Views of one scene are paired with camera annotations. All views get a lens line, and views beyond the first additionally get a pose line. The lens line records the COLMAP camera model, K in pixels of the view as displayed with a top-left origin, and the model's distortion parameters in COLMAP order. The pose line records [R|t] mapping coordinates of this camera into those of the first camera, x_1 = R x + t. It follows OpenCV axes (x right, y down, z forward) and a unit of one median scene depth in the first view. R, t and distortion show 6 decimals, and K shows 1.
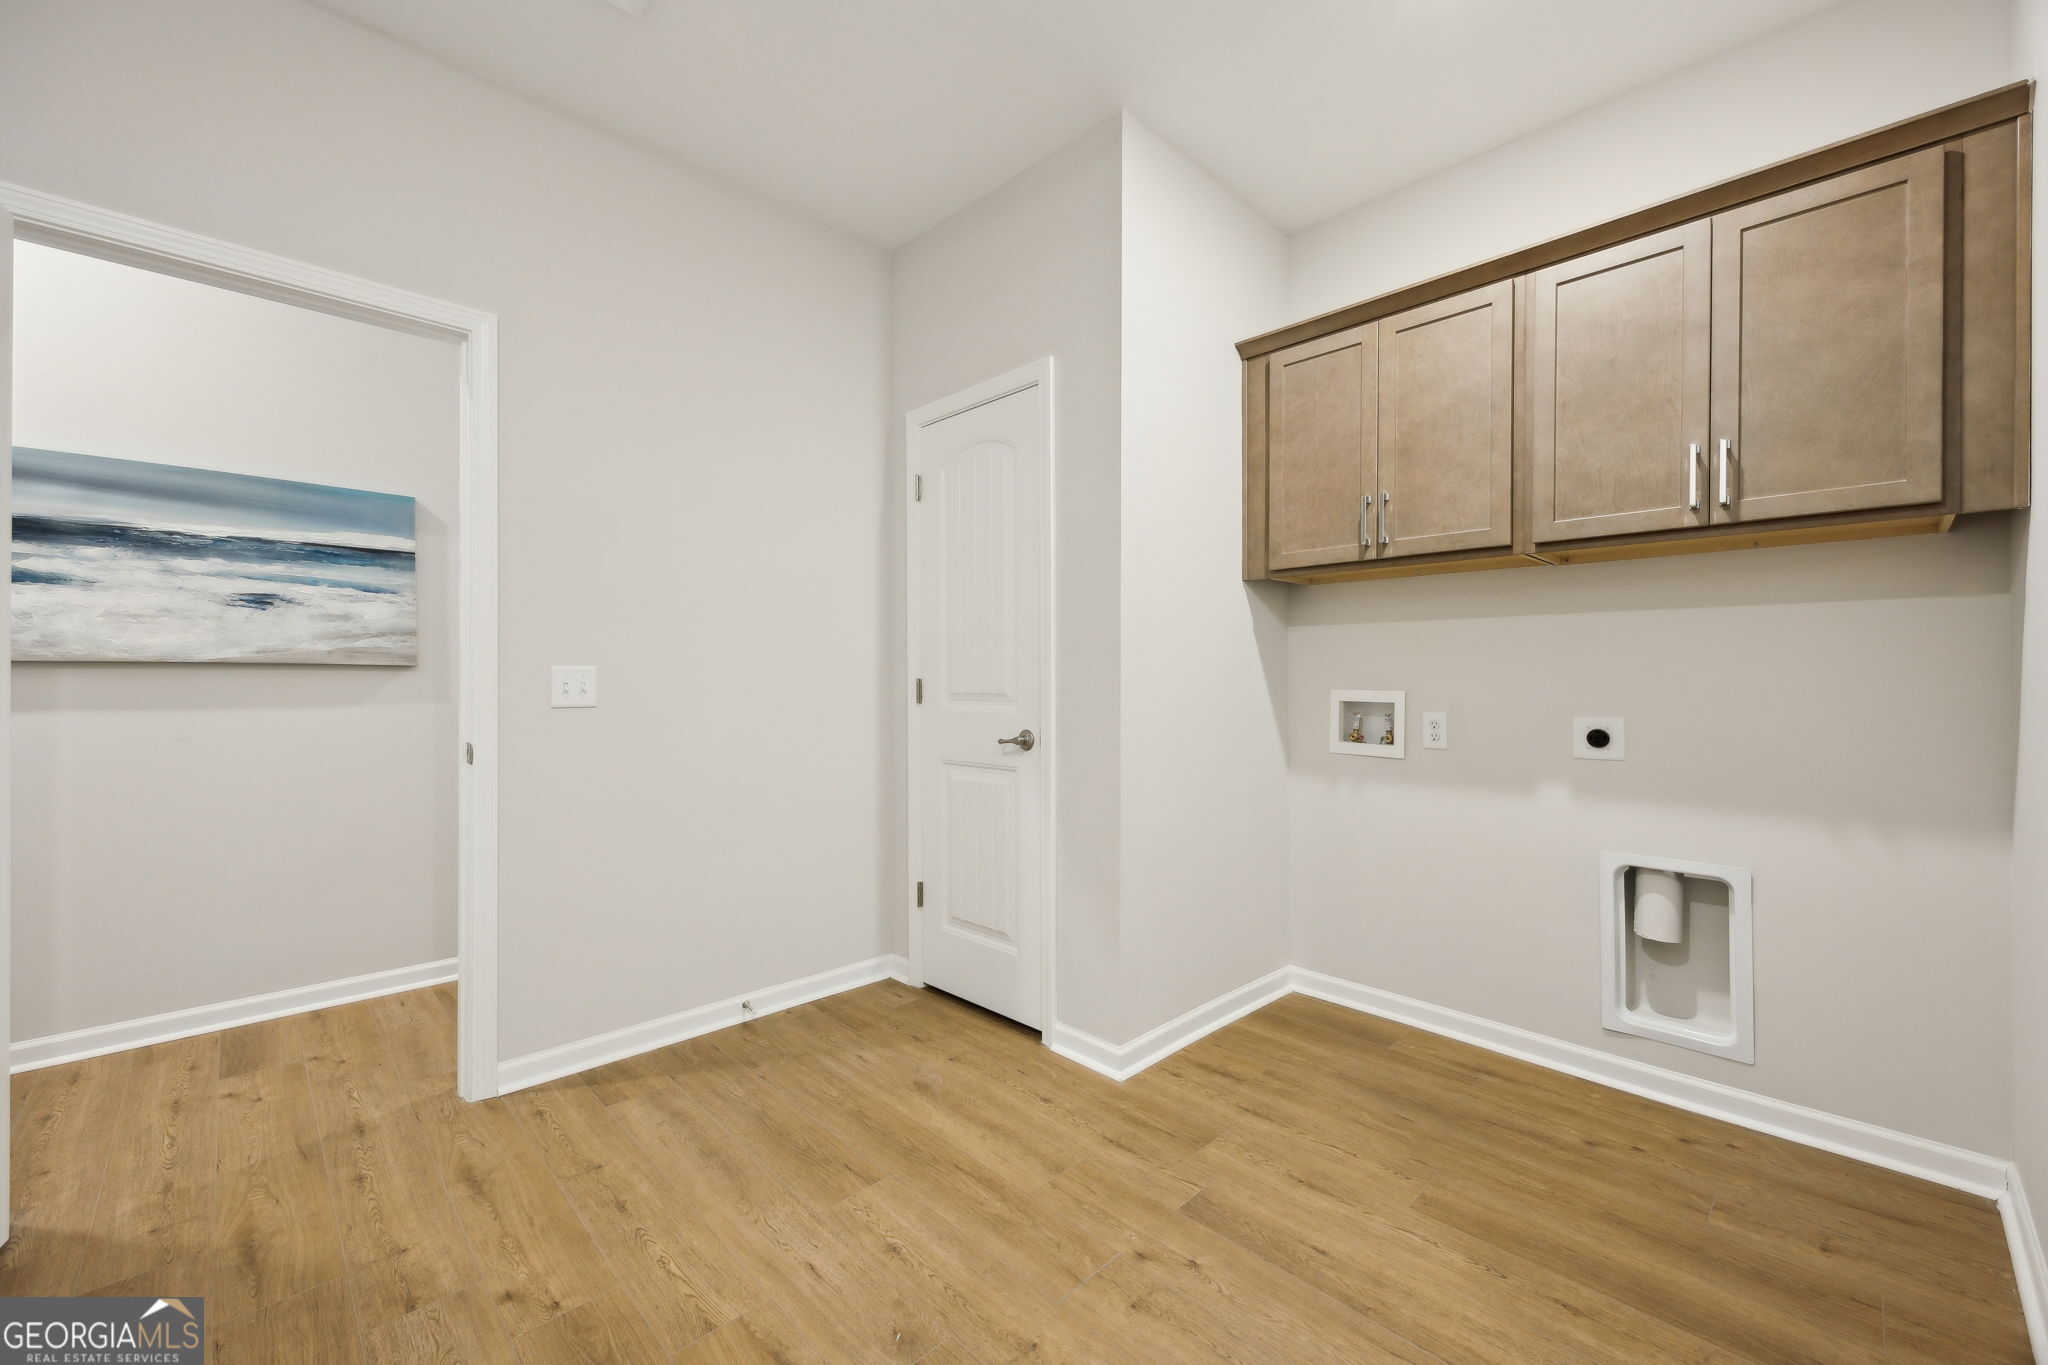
lens RADIAL K [[811.2, 0, 1026.1], [0, 811.2, 677.2], [0, 0, 1]] dist [0.001526, -0.000023]
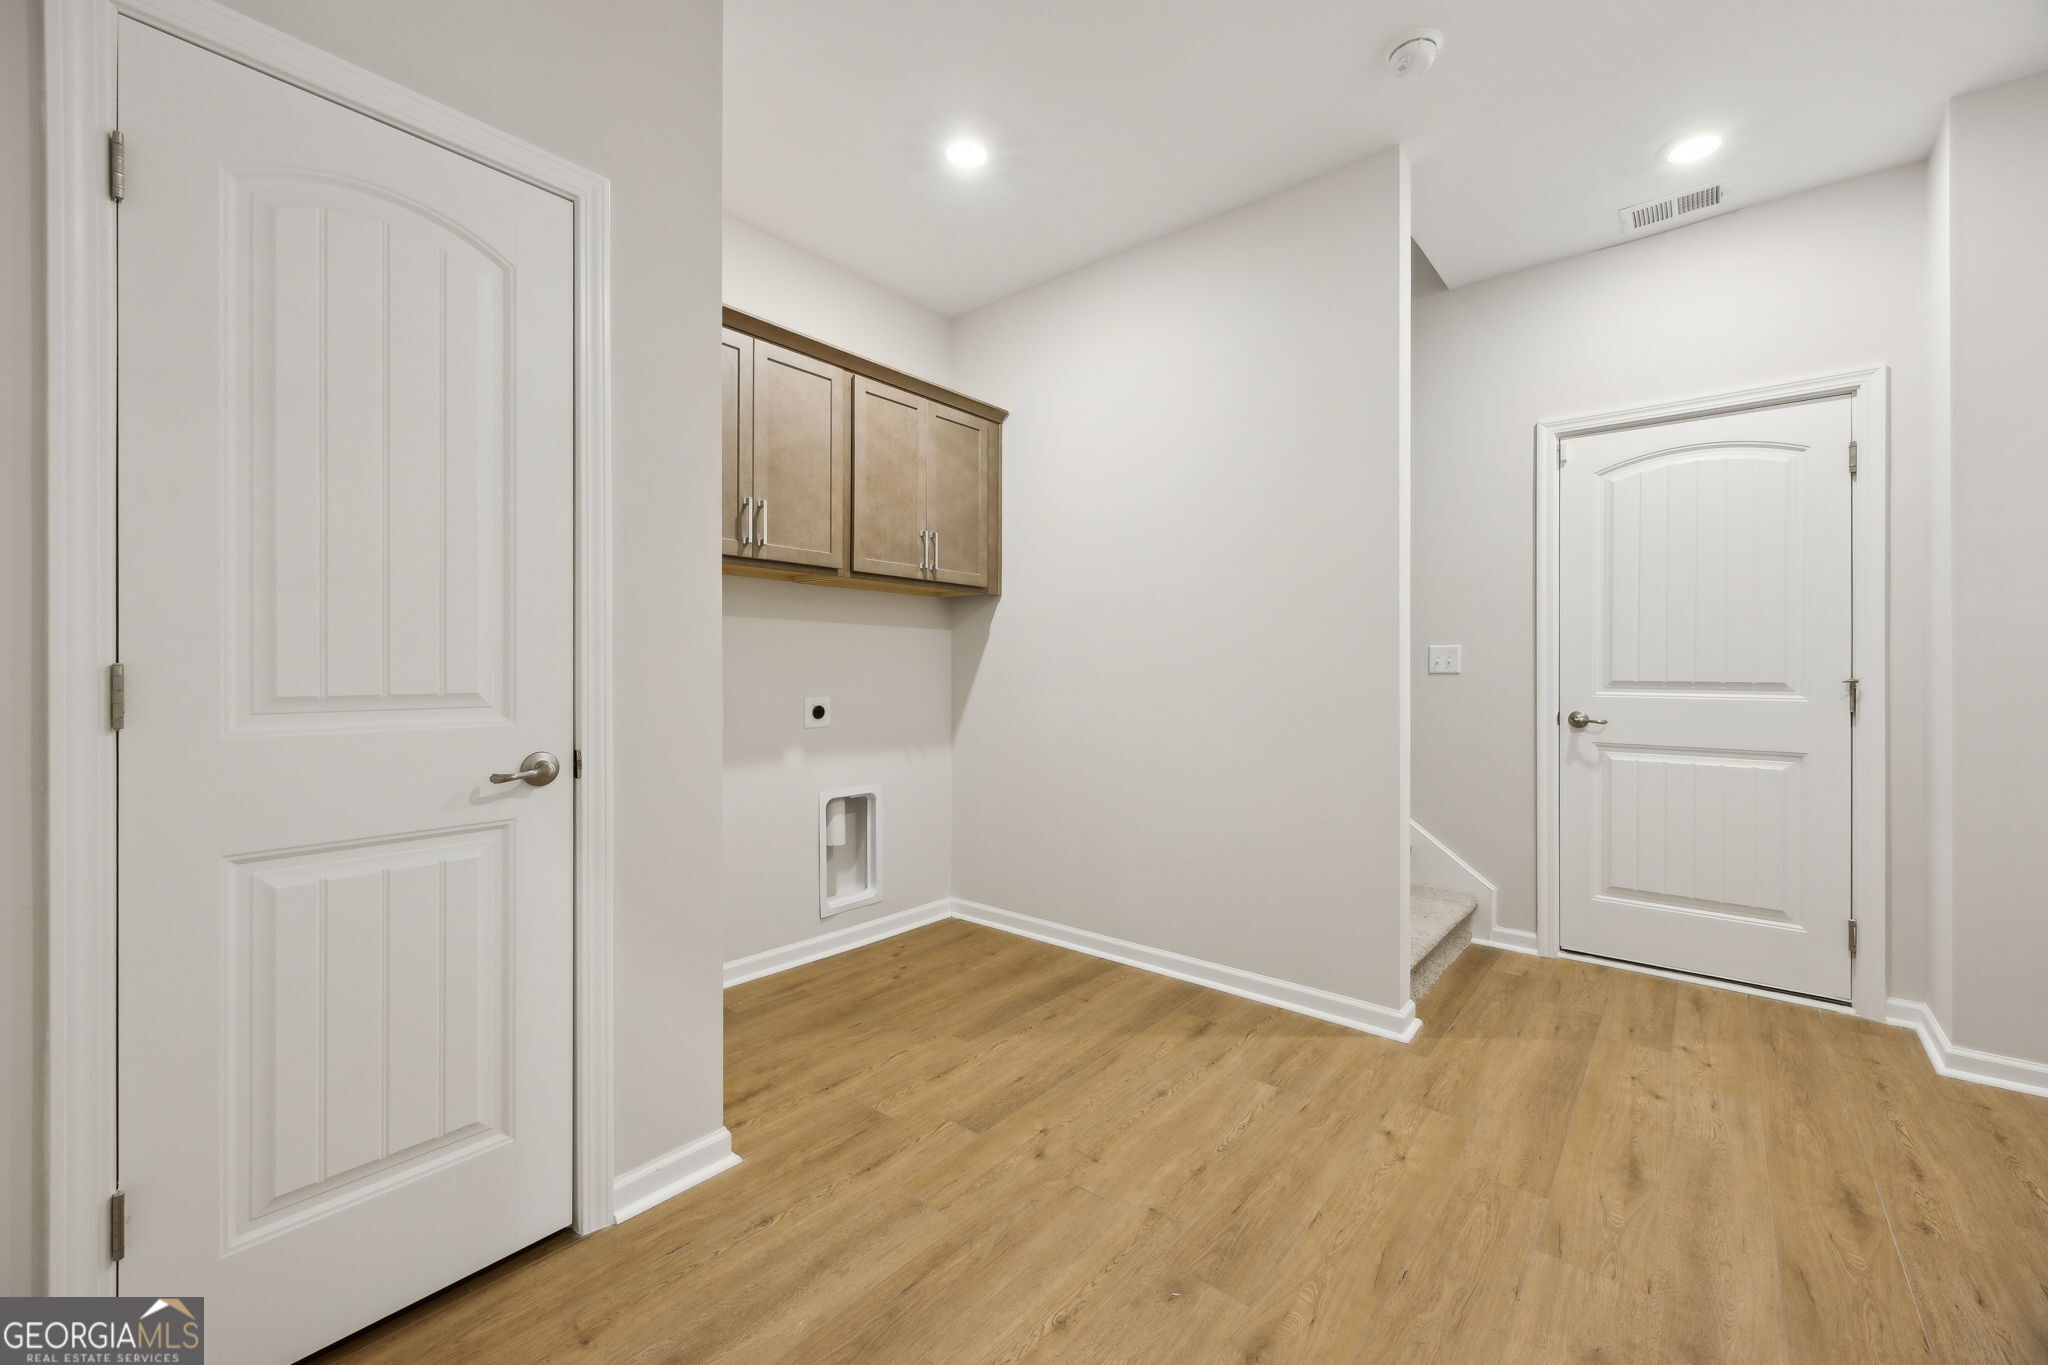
lens RADIAL K [[814.3, 0, 1025.5], [0, 814.3, 669.4], [0, 0, 1]] dist [0.001071, 0.000103]
pose [[-0.102214, 0.001545, 0.994761, -0.821165], [-0.006257, 0.999978, -0.002196, 0.002986], [-0.994743, -0.006449, -0.102202, 0.901538]]
